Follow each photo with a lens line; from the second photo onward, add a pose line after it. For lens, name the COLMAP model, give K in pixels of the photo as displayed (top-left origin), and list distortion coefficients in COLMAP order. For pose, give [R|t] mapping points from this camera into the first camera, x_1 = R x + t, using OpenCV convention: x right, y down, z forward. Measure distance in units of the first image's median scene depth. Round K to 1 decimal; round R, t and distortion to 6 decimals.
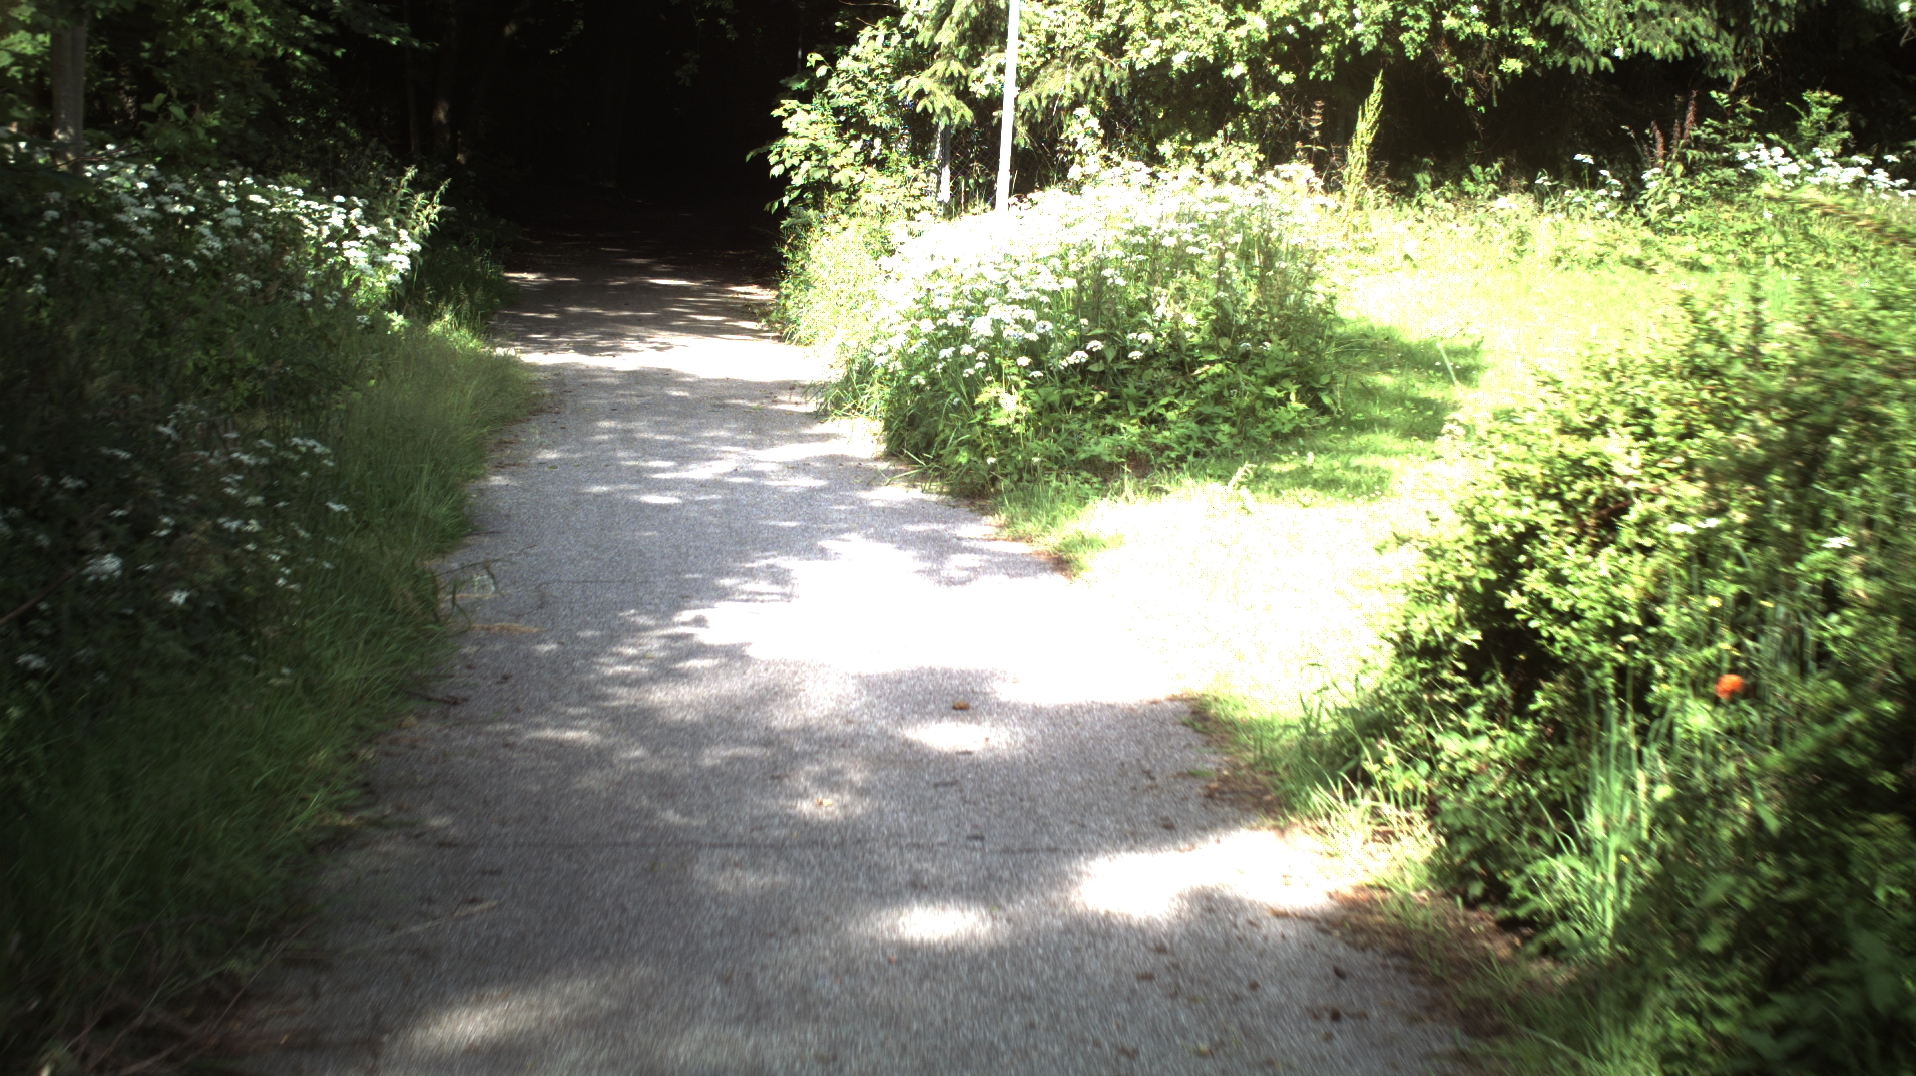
lens RADIAL K [[3400.6, 0, 964.6], [0, 3400.6, 526.3], [0, 0, 1]] dist [-0.262702, 0.000000]
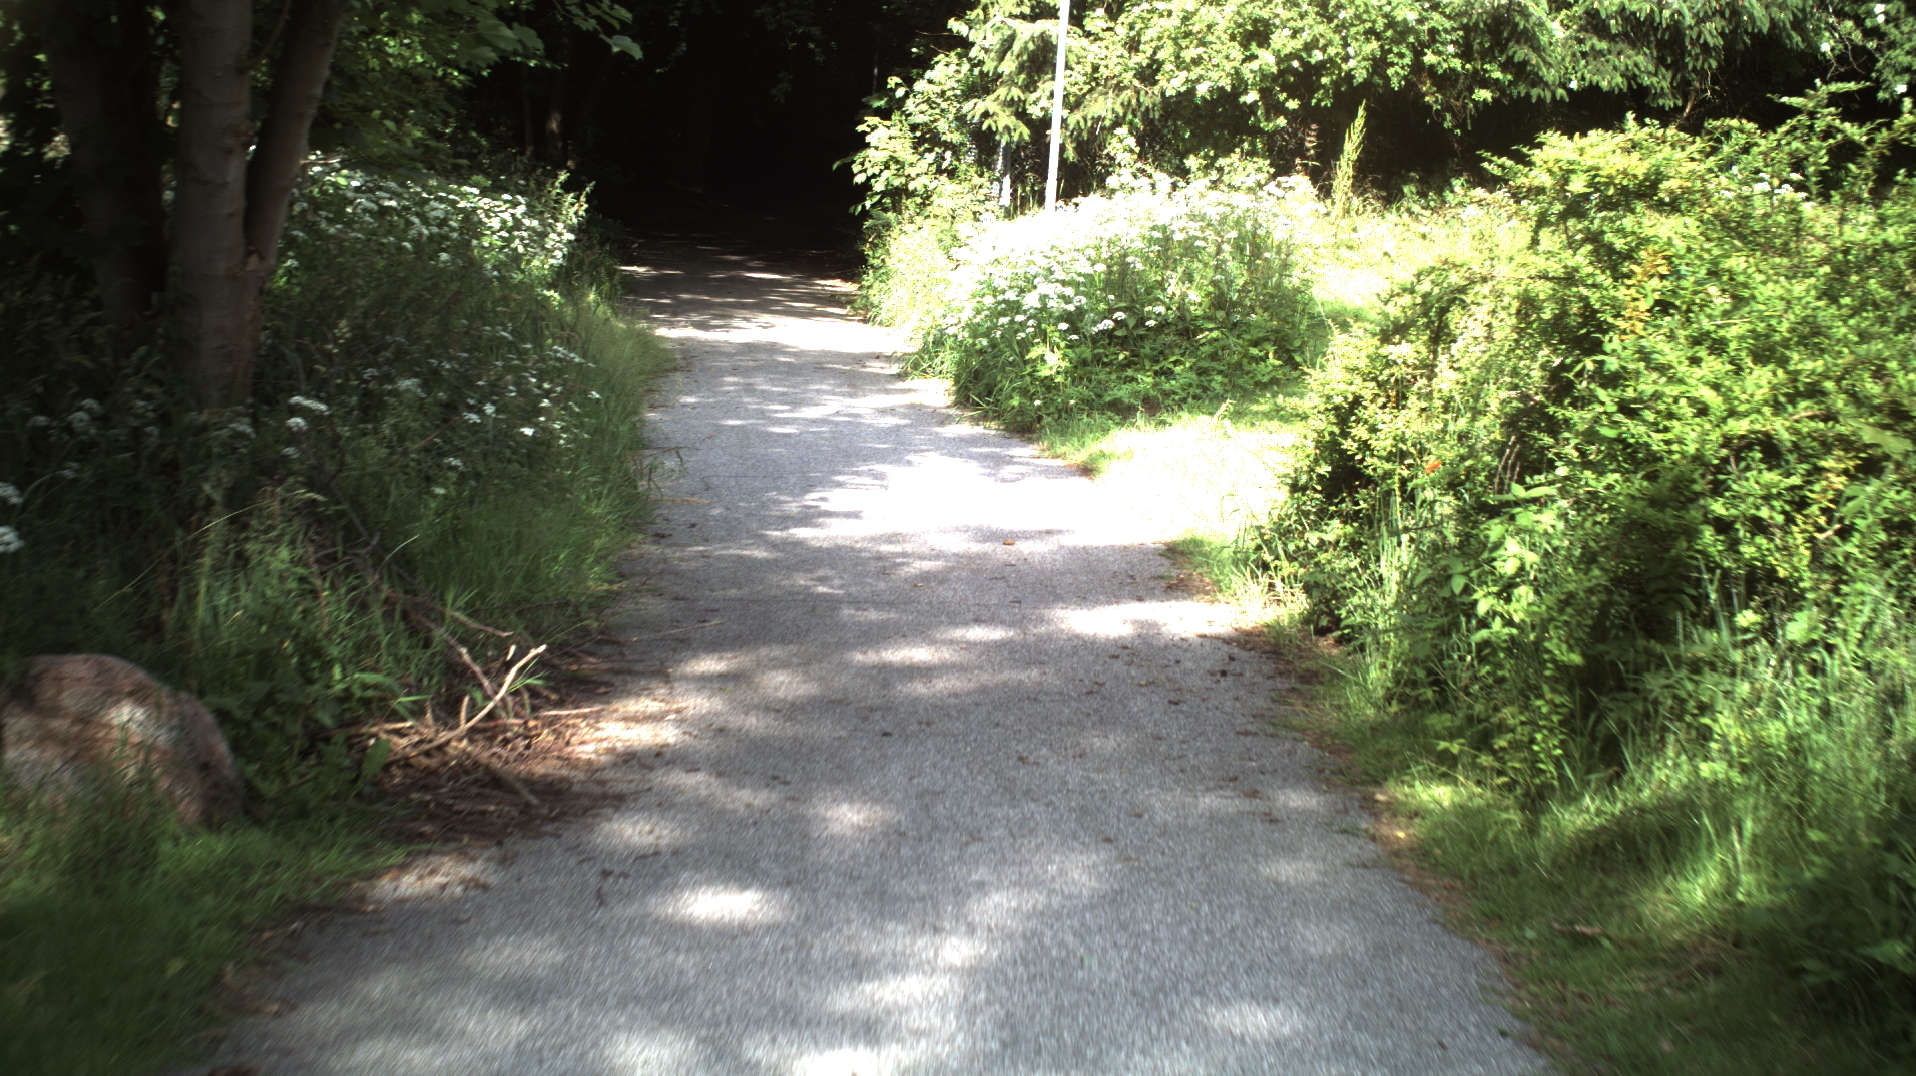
lens RADIAL K [[3400.6, 0, 965.0], [0, 3400.6, 538.7], [0, 0, 1]] dist [-0.262702, 0.000000]
pose [[0.999783, 0.010615, -0.017936, 0.002605], [-0.010606, 0.999944, 0.000567, 0.020999], [0.017941, -0.000376, 0.999839, -0.192673]]
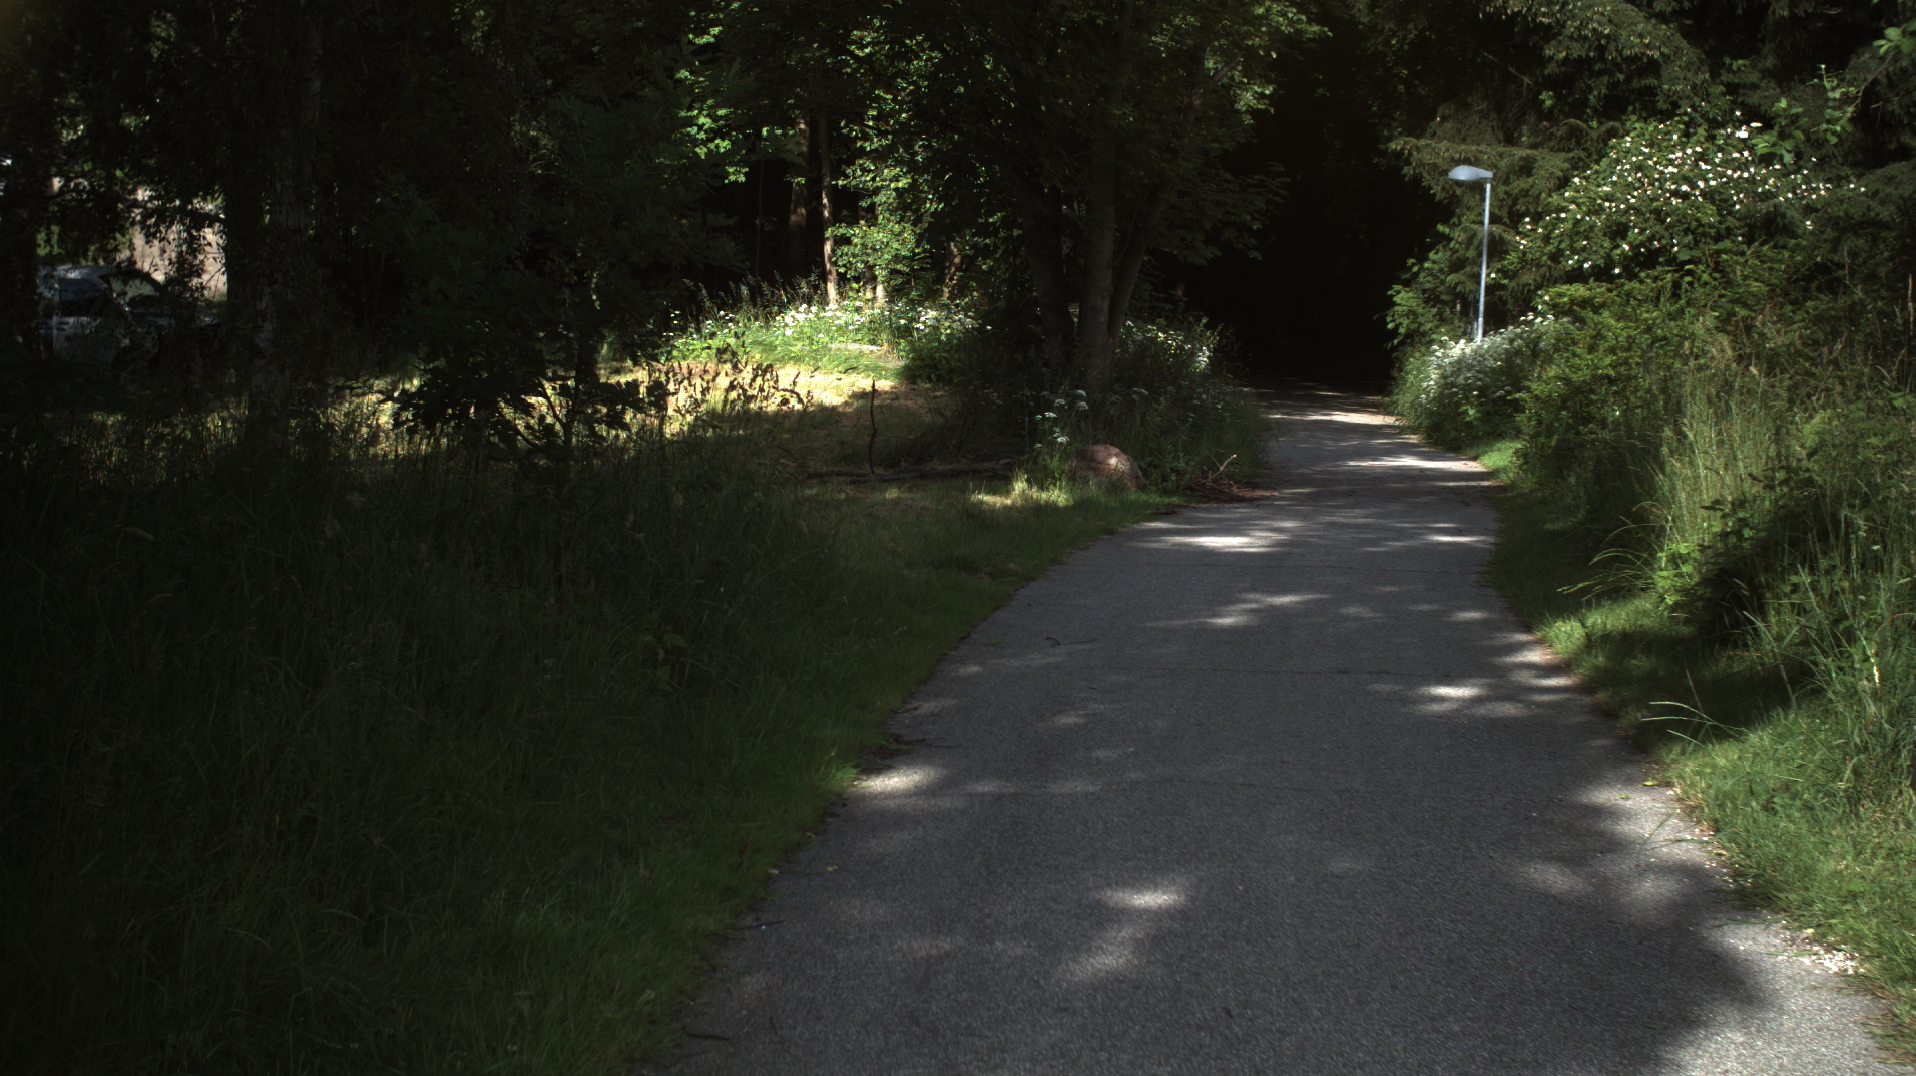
lens RADIAL K [[3400.6, 0, 971.6], [0, 3400.6, 531.4], [0, 0, 1]] dist [-0.262702, 0.000000]
pose [[0.982311, 0.007238, -0.187119, 0.076940], [-0.016814, 0.998626, -0.049639, 0.117435], [0.186502, 0.051907, 0.981082, -0.960337]]
